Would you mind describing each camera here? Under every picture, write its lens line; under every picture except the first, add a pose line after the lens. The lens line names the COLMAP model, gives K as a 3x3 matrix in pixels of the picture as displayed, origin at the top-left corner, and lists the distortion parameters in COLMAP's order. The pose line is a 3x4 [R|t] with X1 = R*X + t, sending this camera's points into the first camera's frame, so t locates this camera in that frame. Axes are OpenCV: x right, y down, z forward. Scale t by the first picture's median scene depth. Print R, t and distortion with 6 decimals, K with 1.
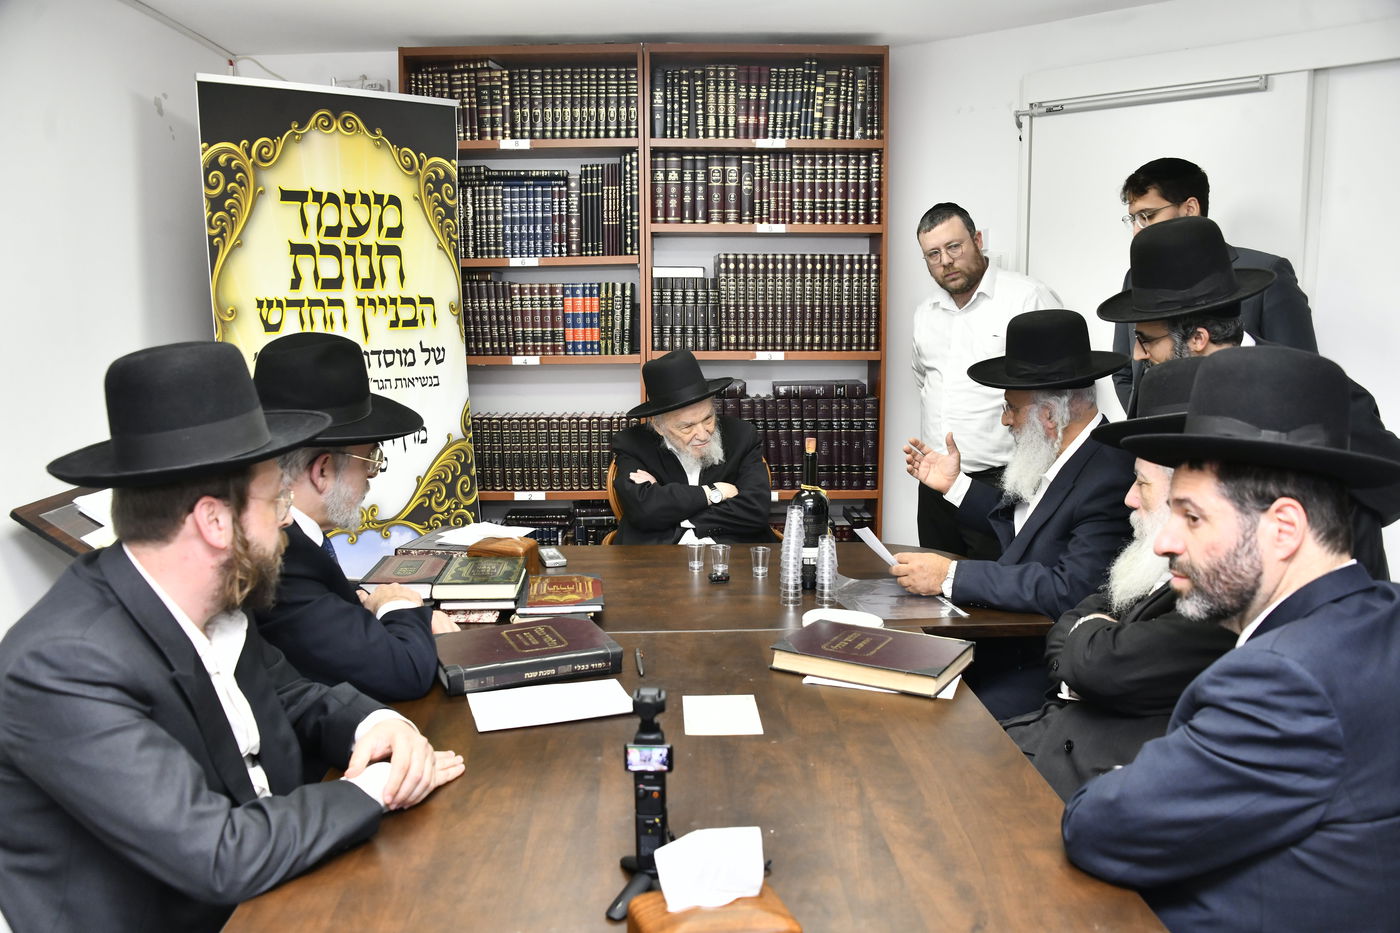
lens RADIAL K [[1107.2, 0, 704.5], [0, 1107.2, 476.5], [0, 0, 1]] dist [-0.148875, 0.074651]
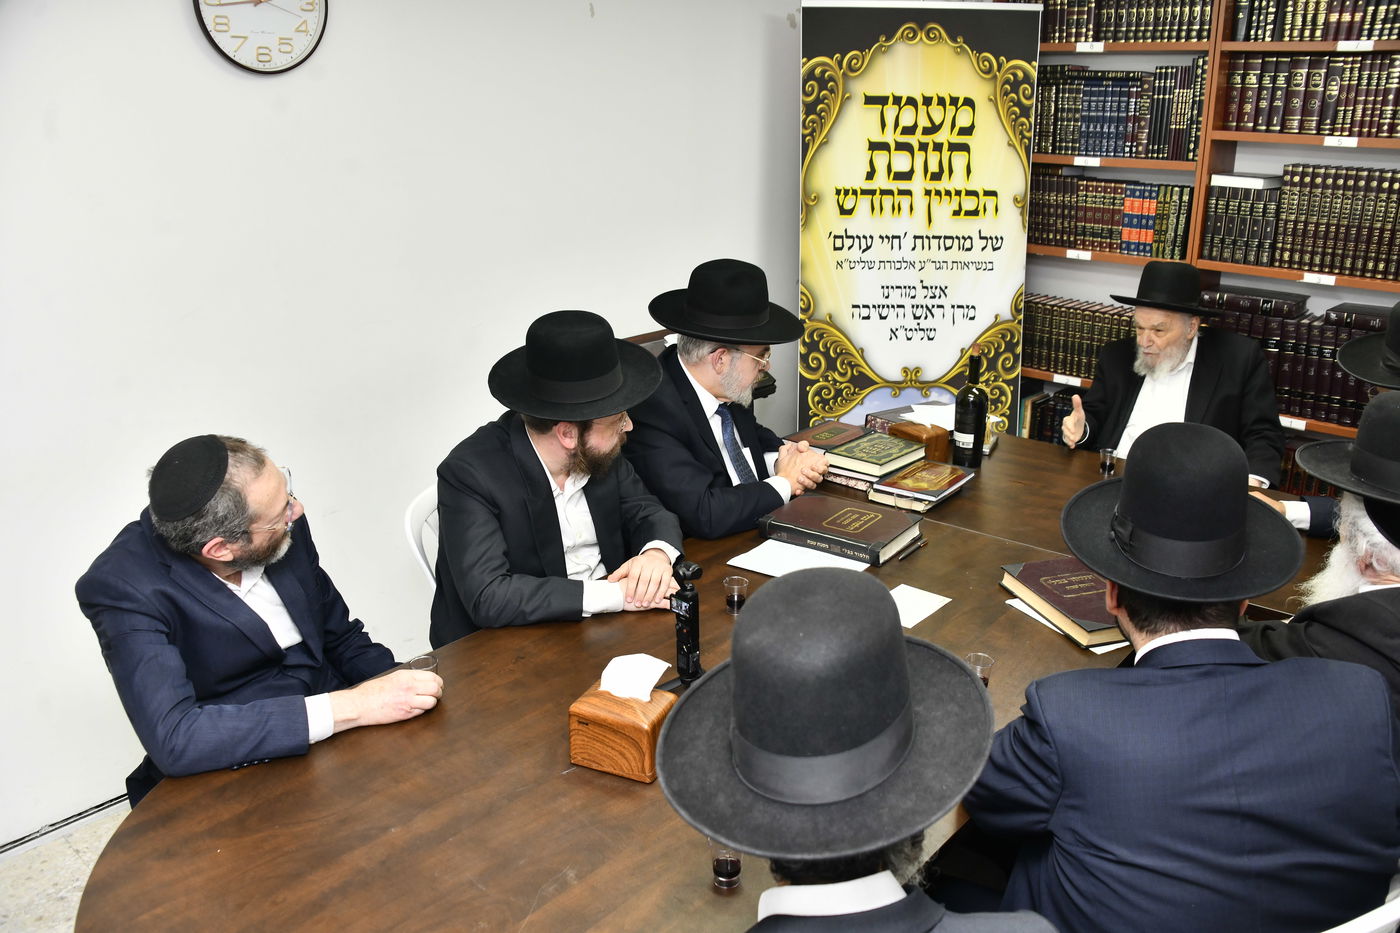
lens RADIAL K [[1107.2, 0, 694.8], [0, 1107.2, 473.2], [0, 0, 1]] dist [-0.148875, 0.074651]
pose [[0.729749, 0.221257, -0.646924, 0.292415], [-0.108460, 0.971671, 0.209979, -0.080132], [0.675057, -0.083067, 0.733074, -0.036375]]
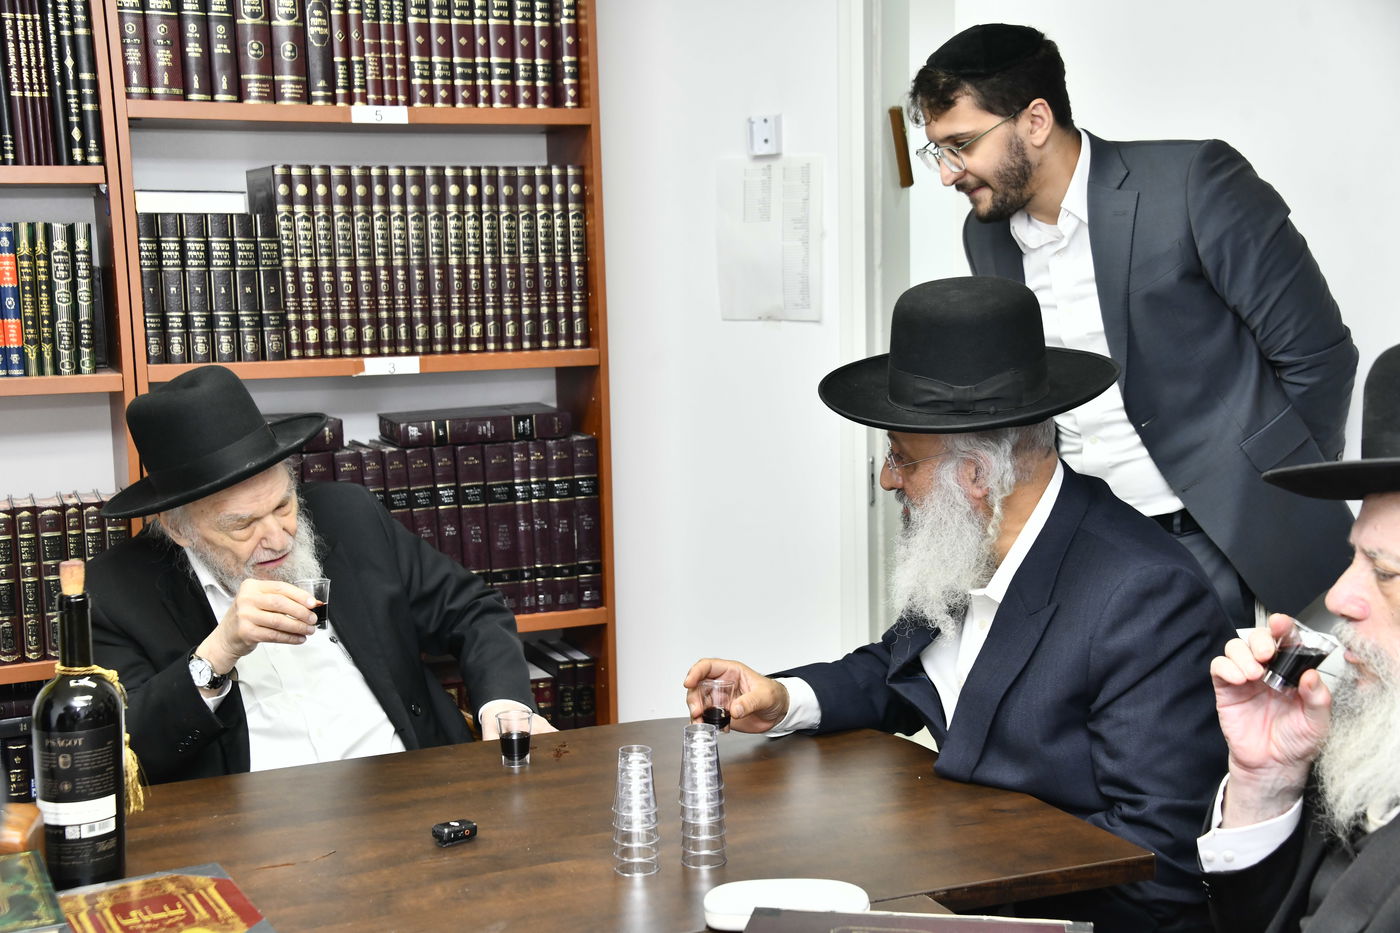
lens RADIAL K [[1896.7, 0, 703.3], [0, 1896.7, 479.2], [0, 0, 1]] dist [0.223082, 0.000000]
pose [[0.937909, -0.061899, 0.341314, -0.112318], [0.075523, 0.996785, -0.026758, -0.021810], [-0.338561, 0.050874, 0.939568, 0.117702]]
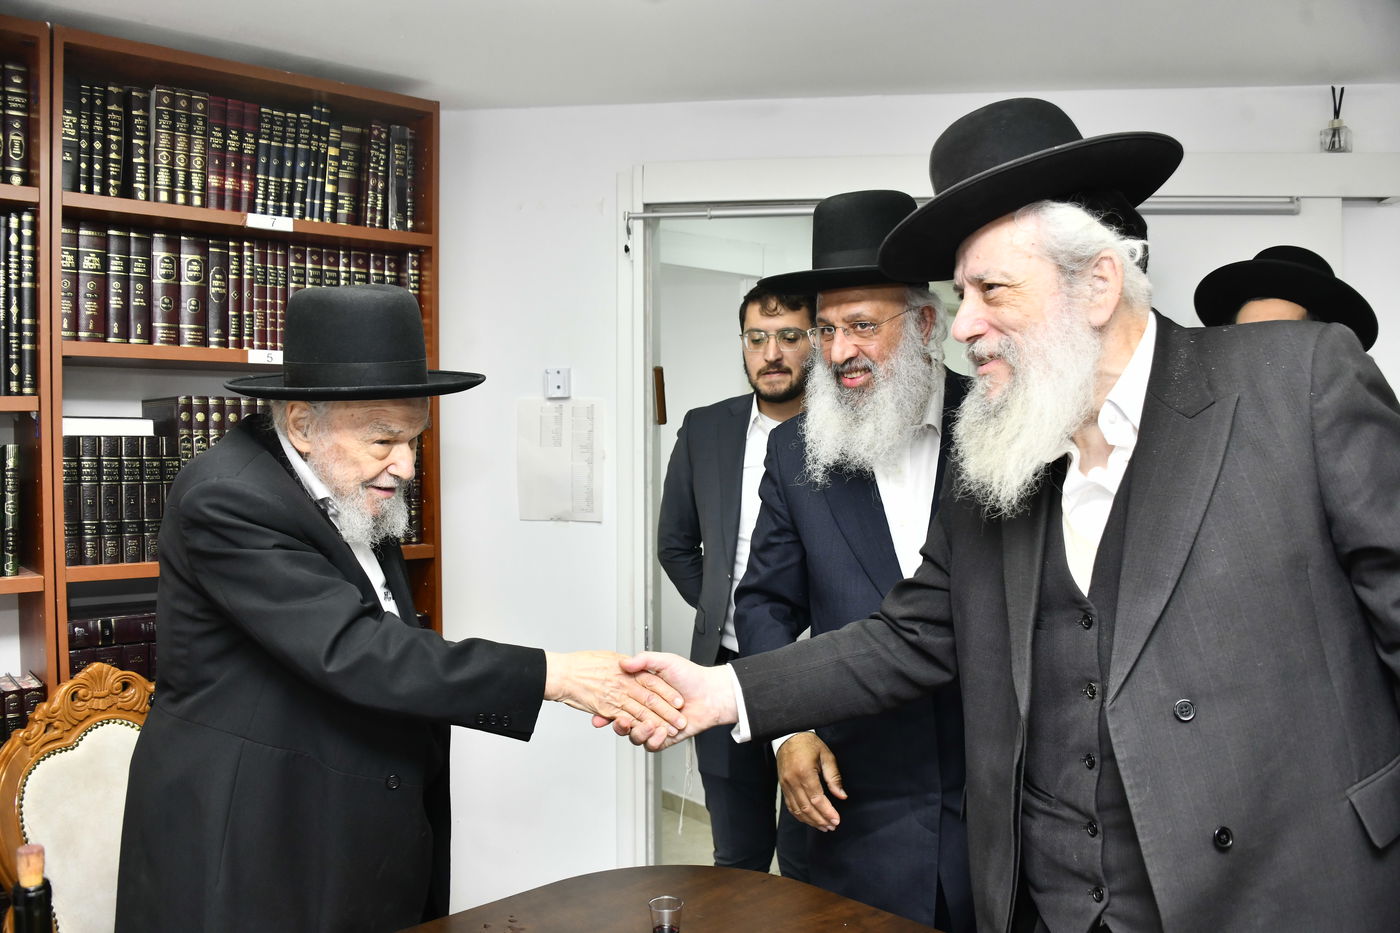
lens RADIAL K [[1107.2, 0, 703.1], [0, 1107.2, 468.4], [0, 0, 1]] dist [-0.148875, 0.074651]
pose [[0.756039, -0.015652, 0.654339, -0.153395], [0.101642, 0.990394, -0.093749, -0.080765], [-0.646586, 0.137386, 0.750367, 0.387701]]
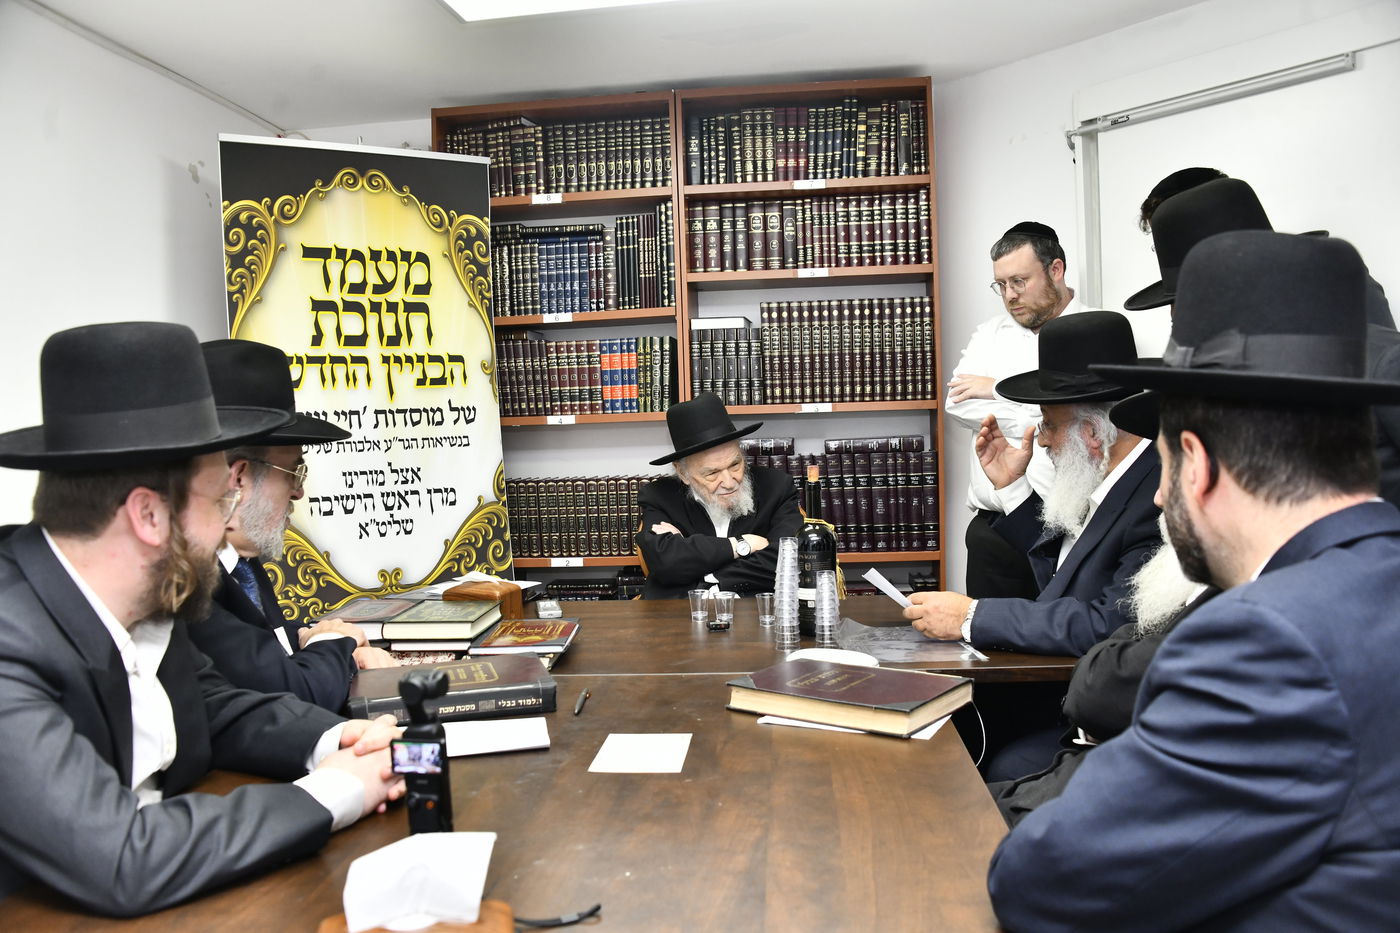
lens RADIAL K [[1107.2, 0, 708.4], [0, 1107.2, 473.2], [0, 0, 1]] dist [-0.148875, 0.074651]
pose [[0.992272, -0.023439, -0.121844, 0.081376], [0.010576, 0.994398, -0.105167, 0.043539], [0.123627, 0.103065, 0.986962, 0.072257]]
